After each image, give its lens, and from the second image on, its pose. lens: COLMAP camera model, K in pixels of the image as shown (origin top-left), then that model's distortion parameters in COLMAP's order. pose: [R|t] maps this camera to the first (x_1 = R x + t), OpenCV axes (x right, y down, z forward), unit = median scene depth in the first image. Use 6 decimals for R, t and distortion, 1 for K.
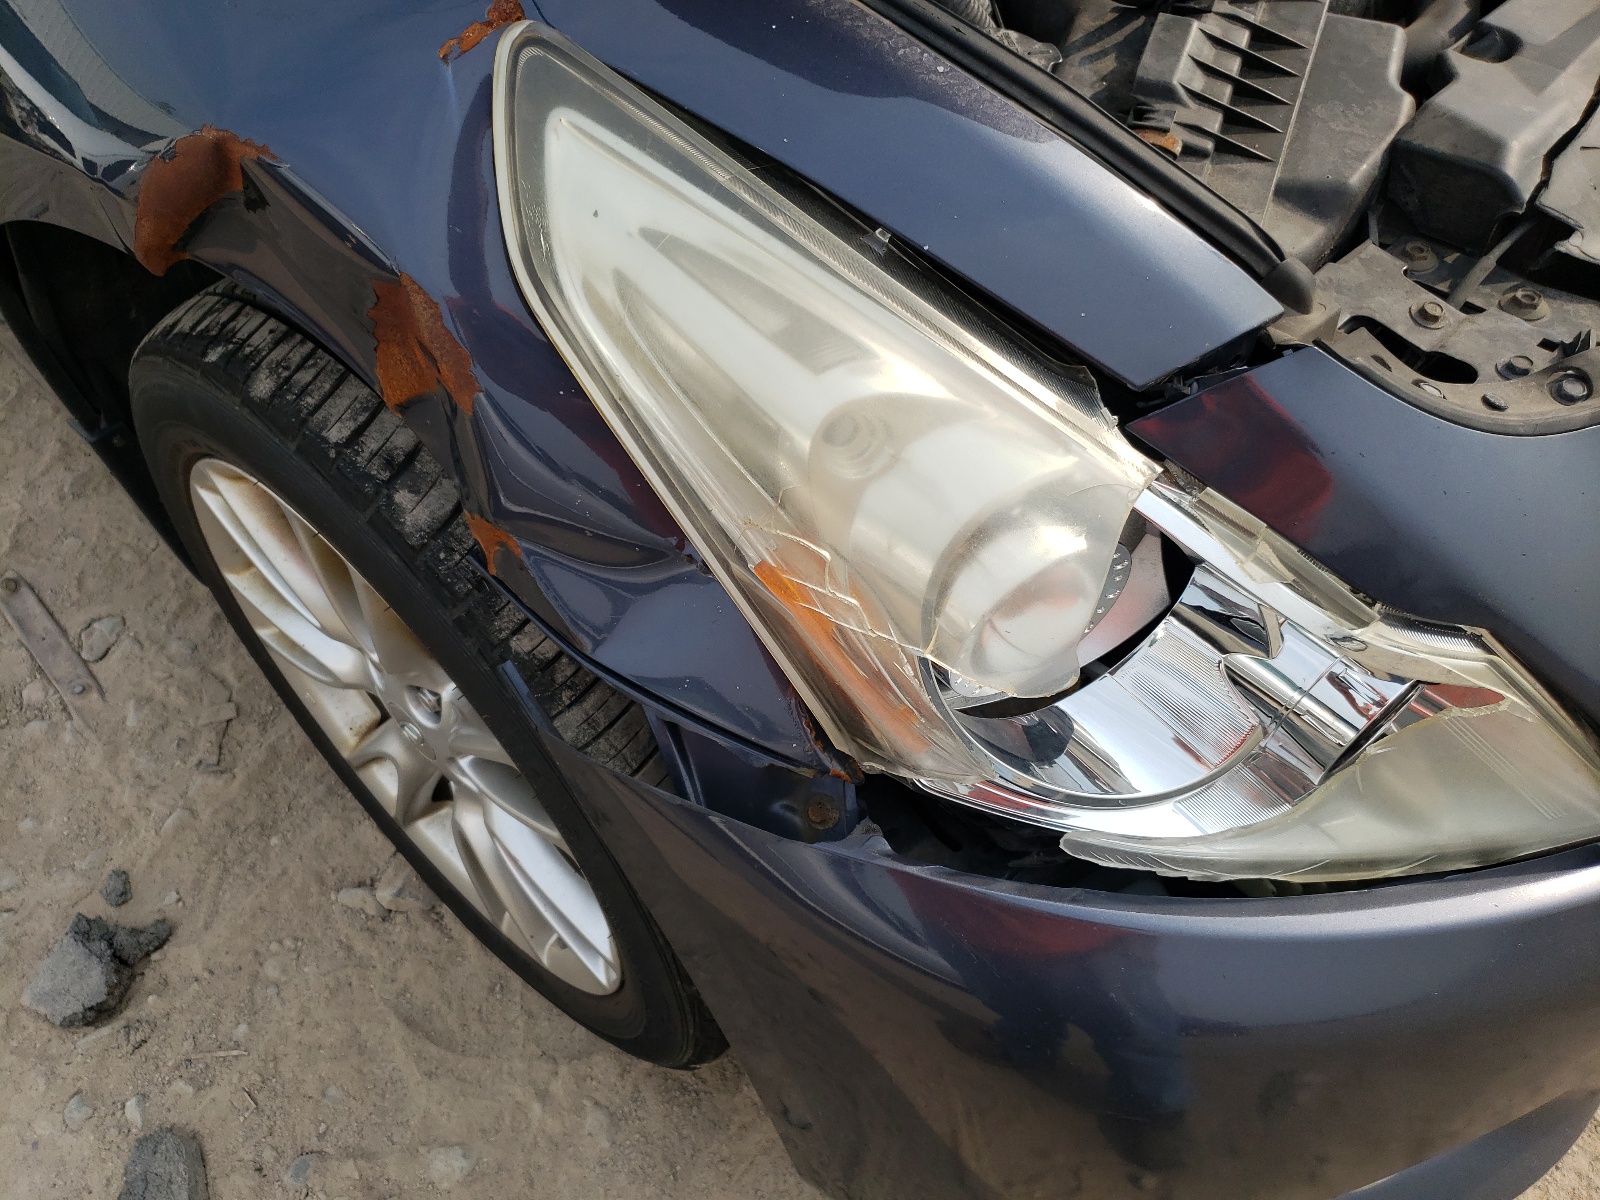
lens RADIAL K [[1219.2, 0, 775.5], [0, 1219.2, 627.6], [0, 0, 1]] dist [0.025983, 0.009386]
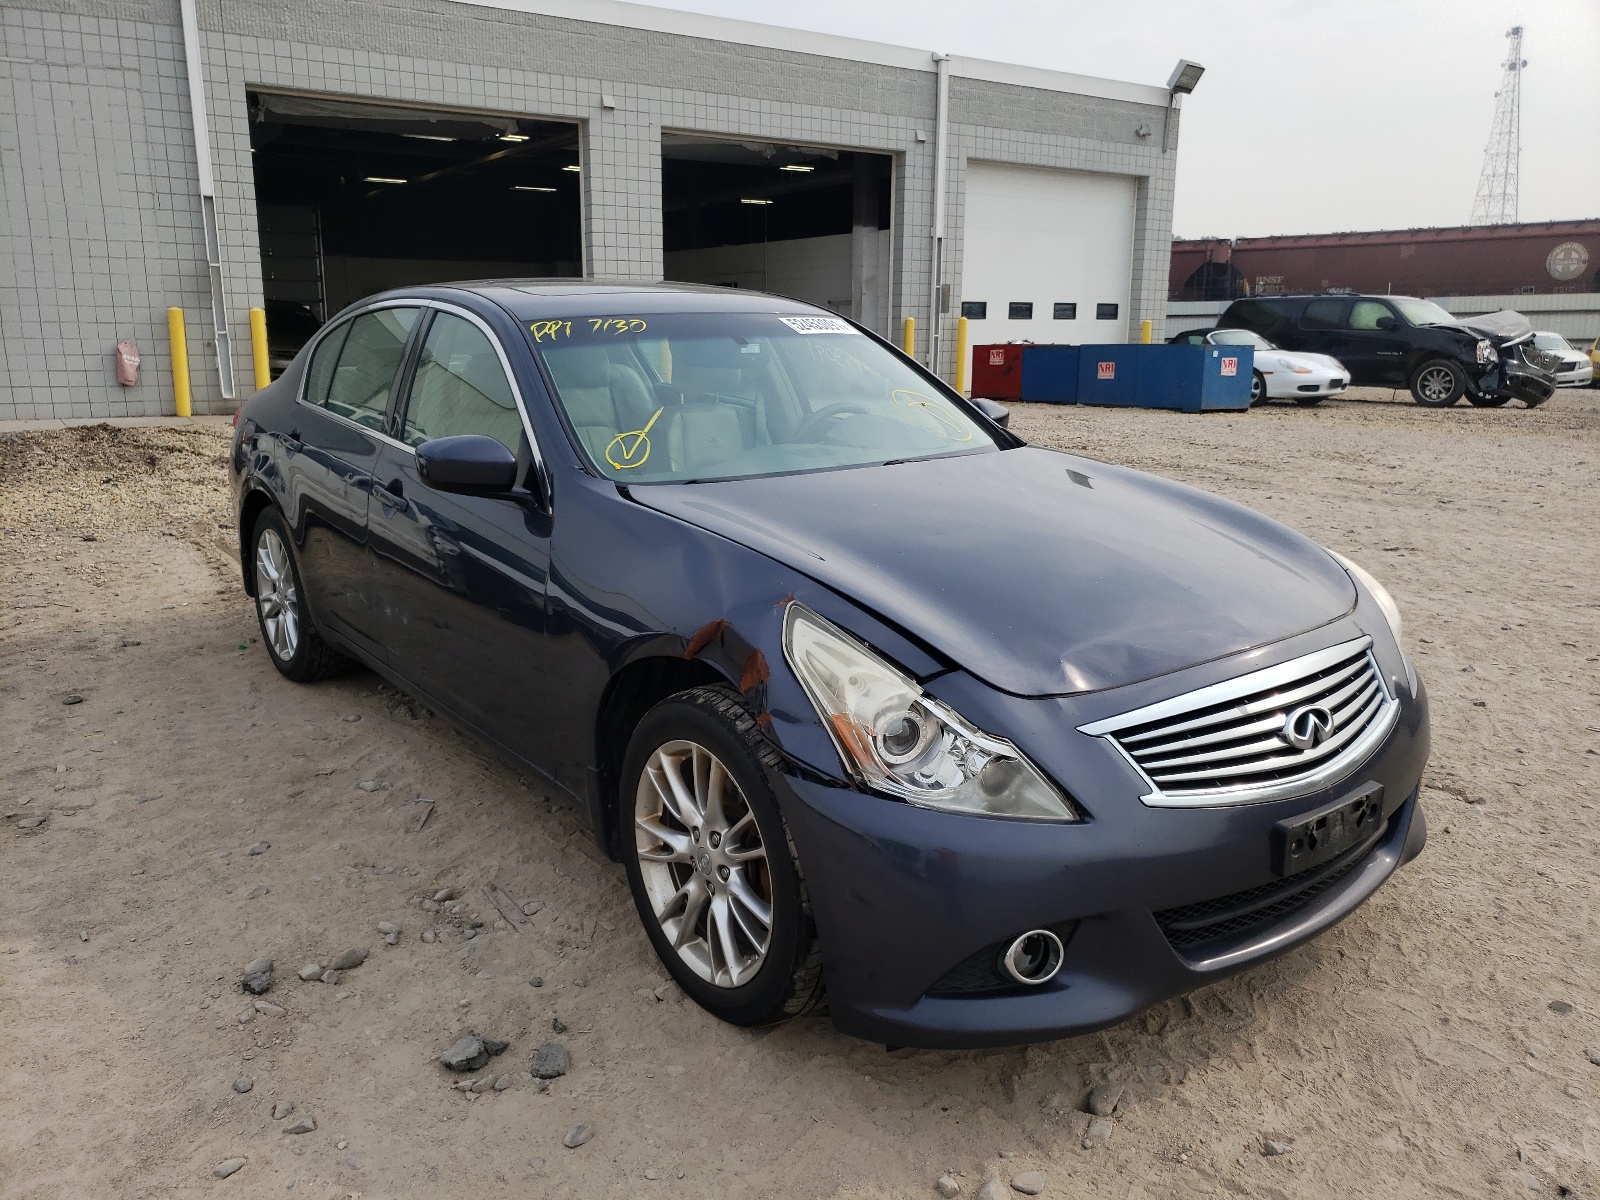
lens RADIAL K [[1219.2, 0, 799.2], [0, 1219.2, 599.6], [0, 0, 1]] dist [0.025983, 0.009386]
pose [[0.984728, 0.058311, -0.164047, 0.413969], [-0.144349, 0.800252, -0.582032, 1.593107], [0.097340, 0.596823, 0.796447, -1.944488]]
